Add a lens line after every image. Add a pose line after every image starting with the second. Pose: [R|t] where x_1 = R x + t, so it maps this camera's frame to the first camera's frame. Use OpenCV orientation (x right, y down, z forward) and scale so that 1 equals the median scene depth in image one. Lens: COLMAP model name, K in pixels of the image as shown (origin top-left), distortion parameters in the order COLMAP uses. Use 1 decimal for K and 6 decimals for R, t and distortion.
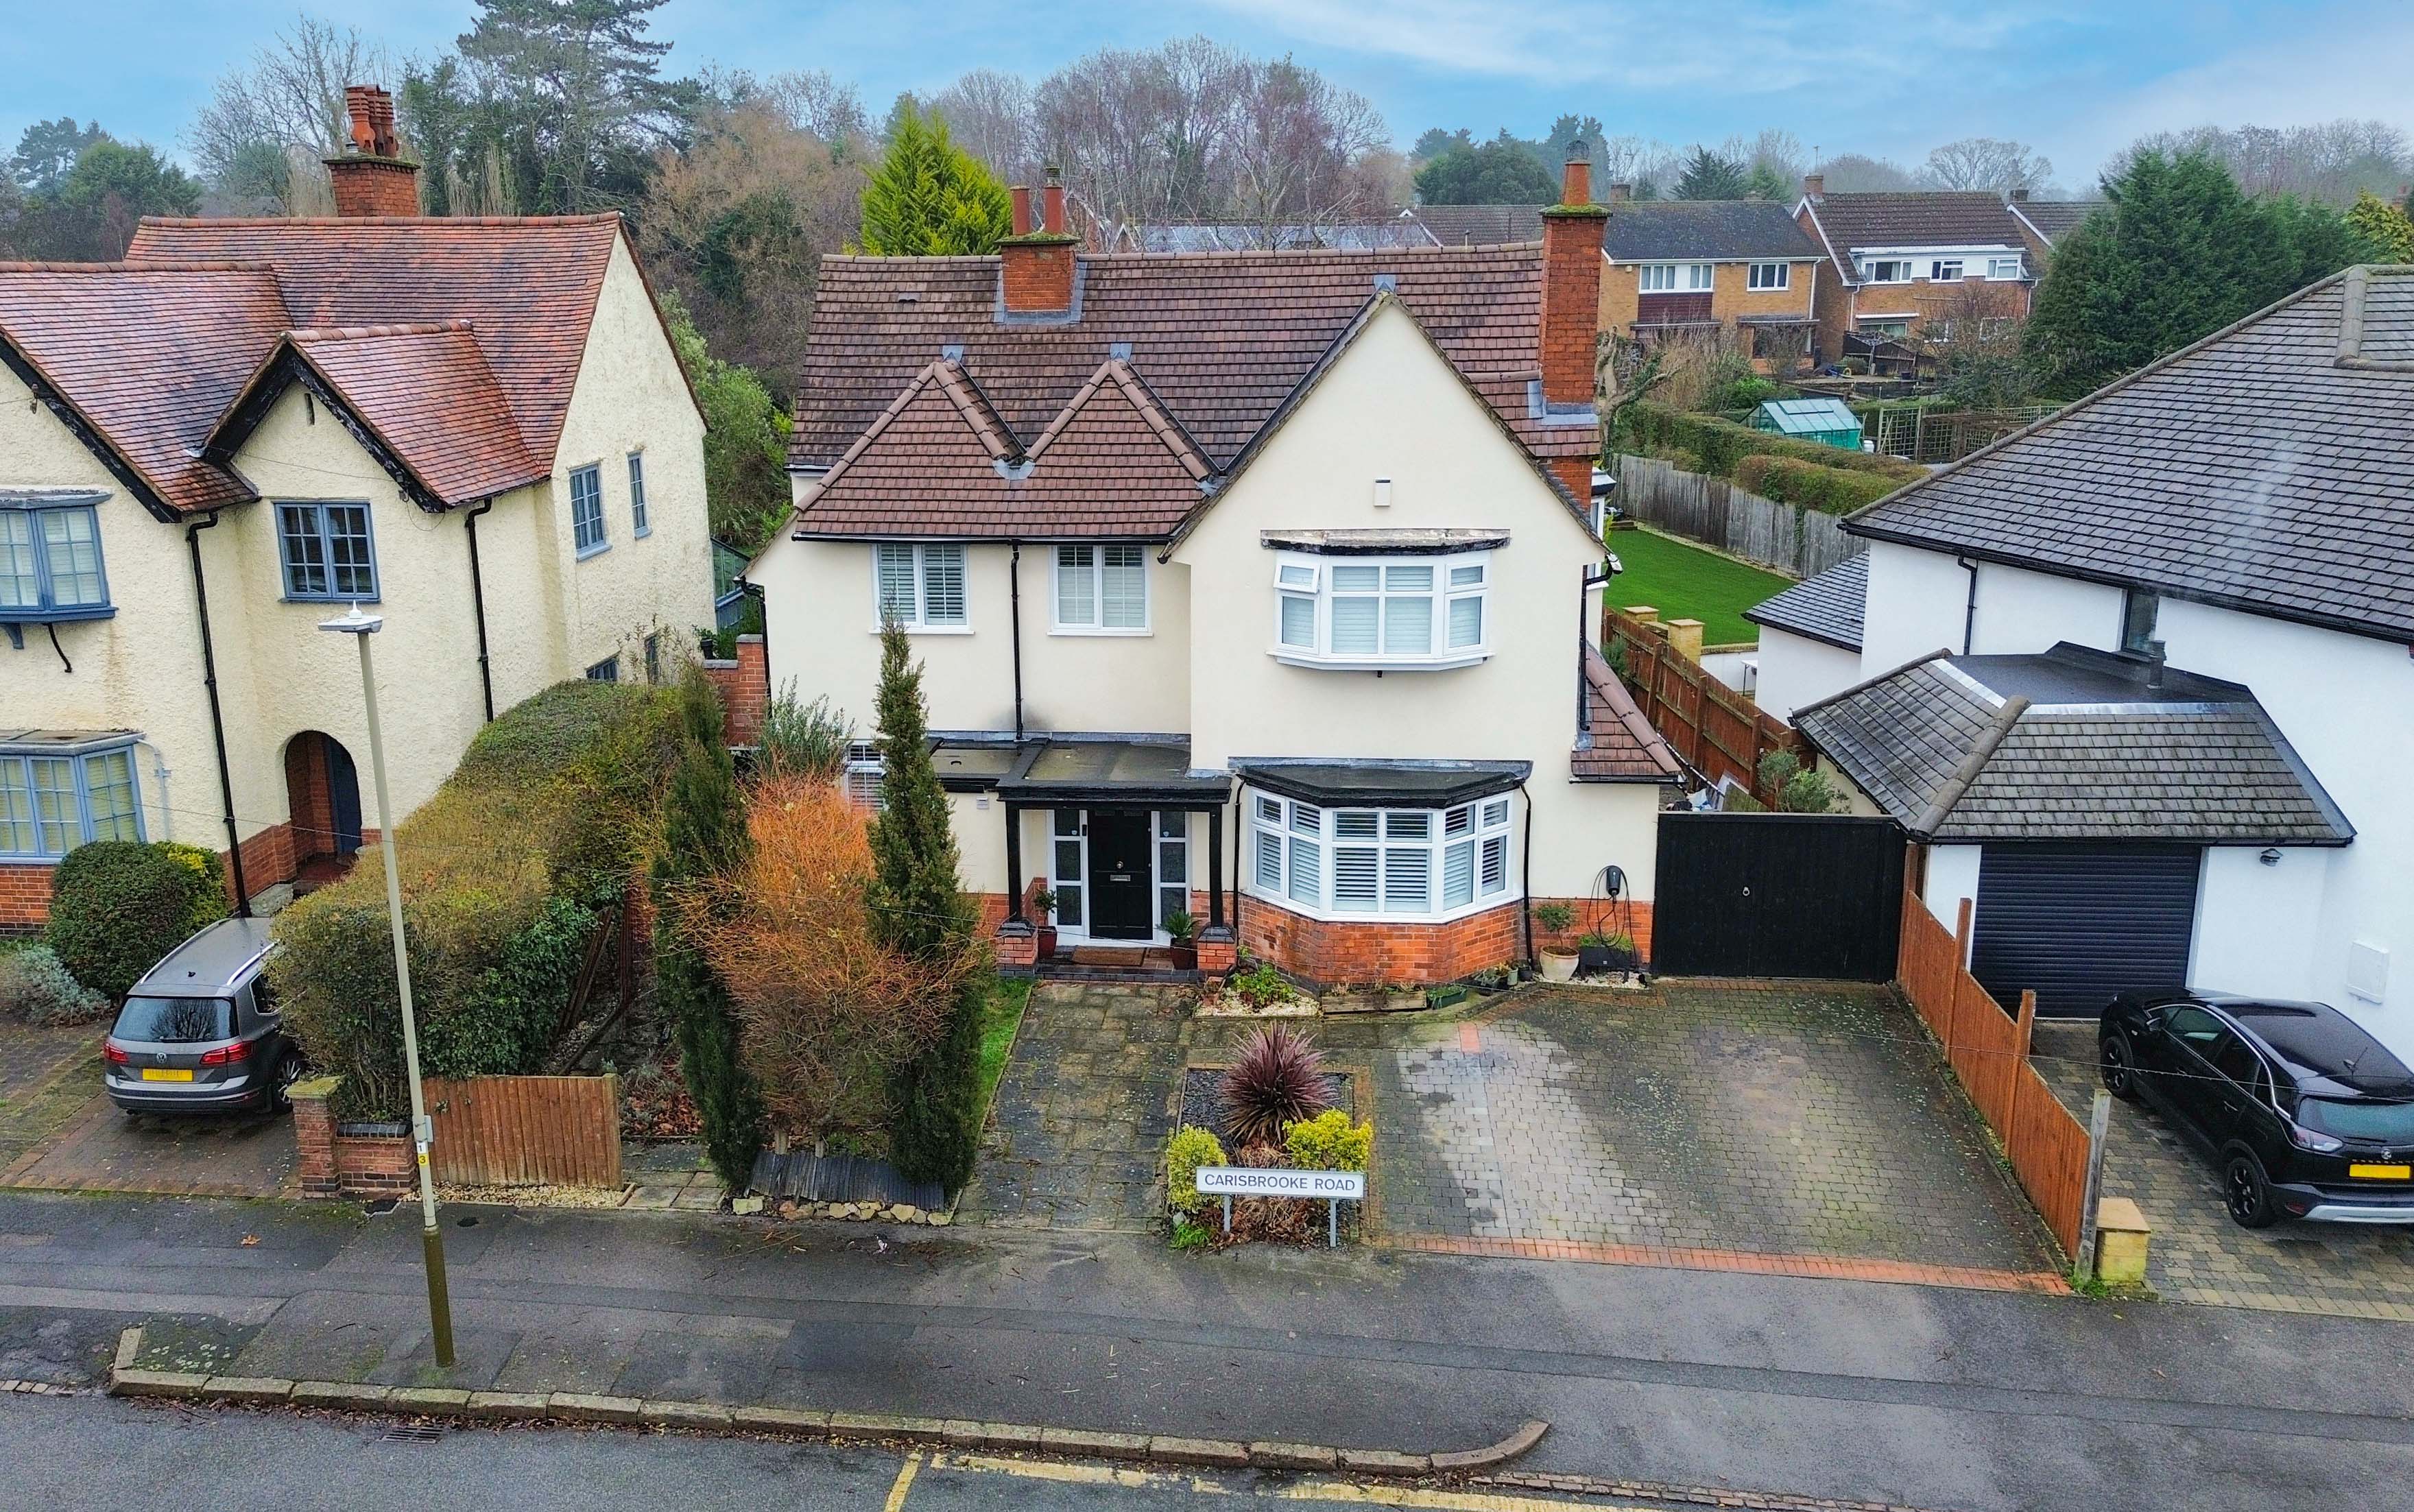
lens RADIAL K [[1972.5, 0, 1174.4], [0, 1972.5, 749.1], [0, 0, 1]] dist [0.045233, -0.013829]
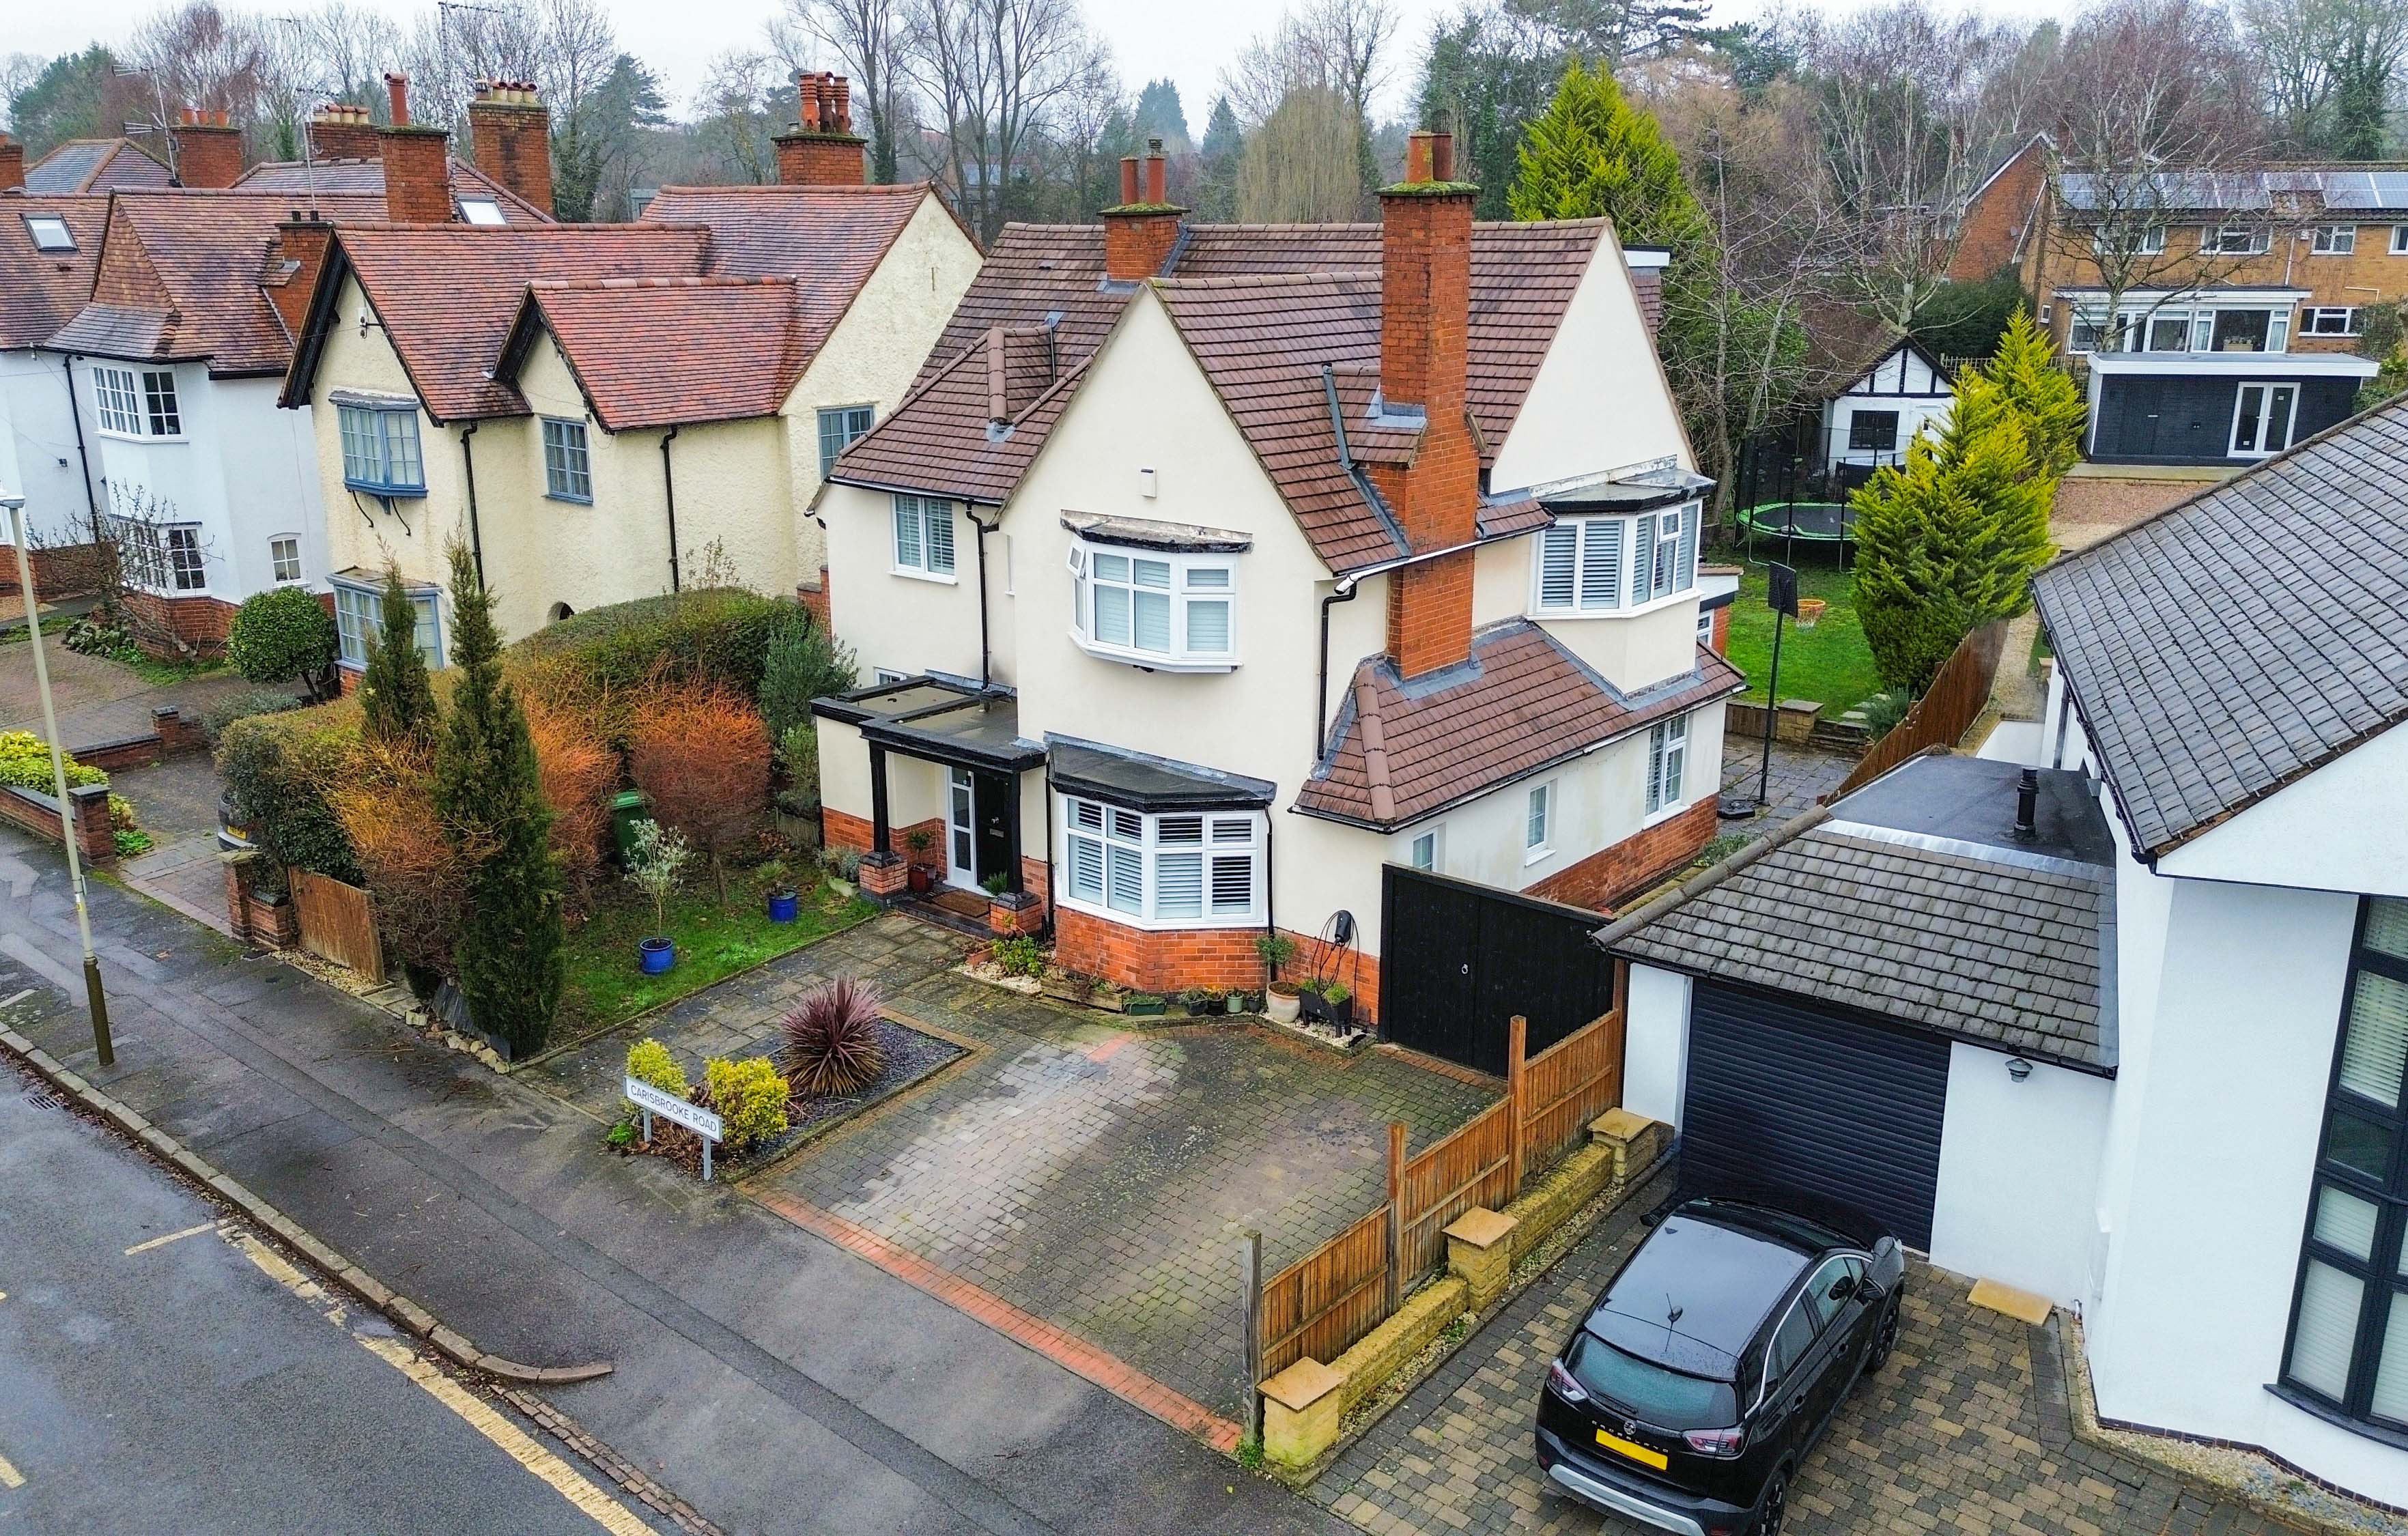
lens RADIAL K [[1960.2, 0, 1198.8], [0, 1960.2, 787.0], [0, 0, 1]] dist [0.054238, -0.024154]
pose [[0.822311, 0.168814, -0.543421, 0.656650], [-0.144277, 0.985629, 0.087865, -0.068762], [0.550444, 0.006150, 0.834850, 0.203042]]
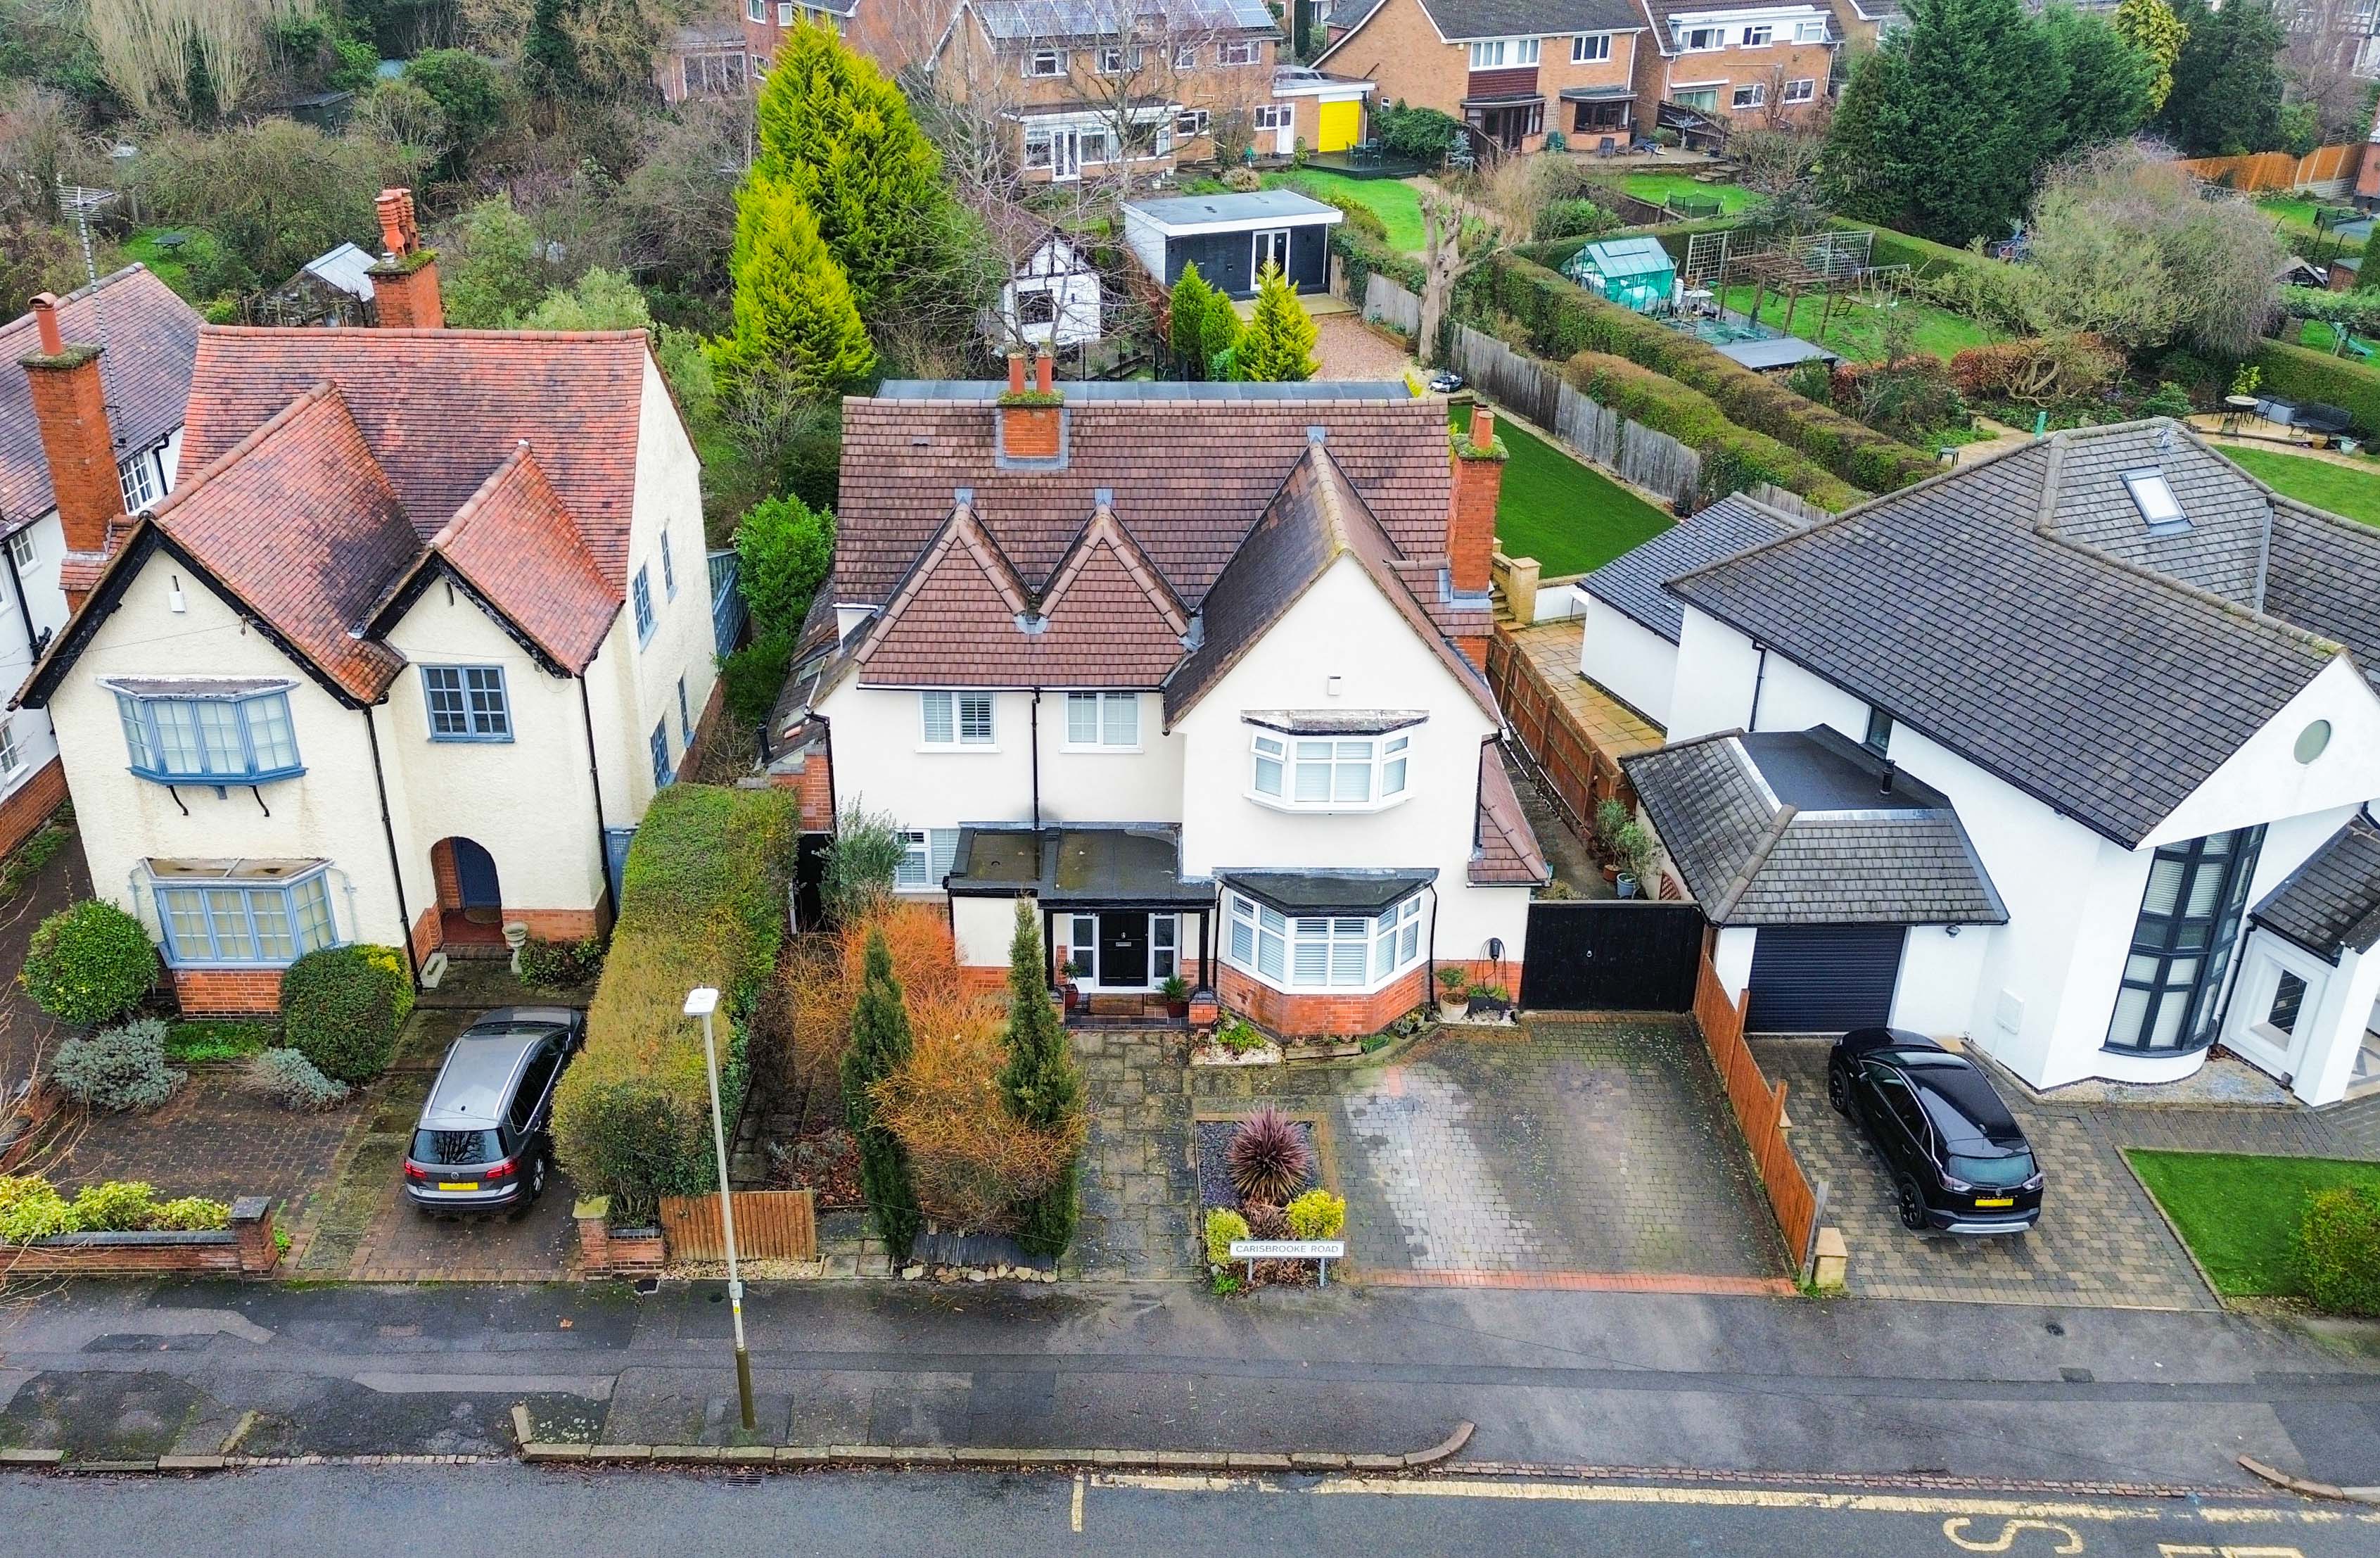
lens RADIAL K [[2011.3, 0, 1195.9], [0, 2011.3, 774.9], [0, 0, 1]] dist [0.062050, -0.026781]
pose [[0.992863, -0.027514, 0.116040, -0.138991], [0.002411, 0.977454, 0.211135, -0.344054], [-0.119233, -0.209348, 0.970545, -0.290571]]
